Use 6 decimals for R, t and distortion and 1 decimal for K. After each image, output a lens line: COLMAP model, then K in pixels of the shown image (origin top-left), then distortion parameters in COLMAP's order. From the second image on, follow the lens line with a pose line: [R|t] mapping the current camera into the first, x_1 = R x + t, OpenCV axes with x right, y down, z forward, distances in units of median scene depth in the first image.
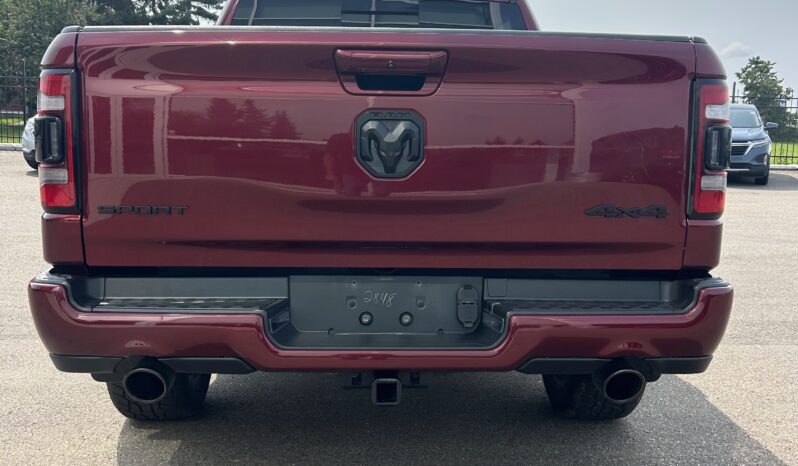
lens RADIAL K [[787.1, 0, 399.0], [0, 787.1, 233.0], [0, 0, 1]] dist [0.137941, -0.353800]
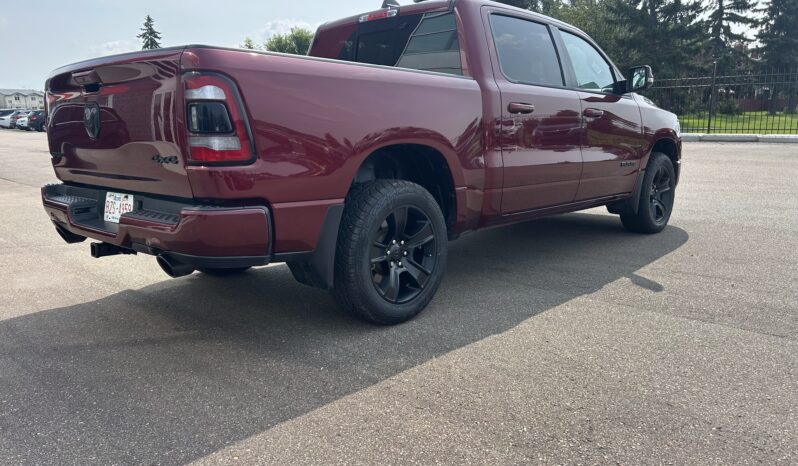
lens RADIAL K [[602.8, 0, 399.0], [0, 602.8, 233.0], [0, 0, 1]] dist [0.047146, -0.116113]
pose [[0.721021, 0.108964, -0.684292, 0.901124], [-0.070604, 0.993971, 0.083882, -0.008387], [0.689307, -0.012167, 0.724368, 0.258730]]
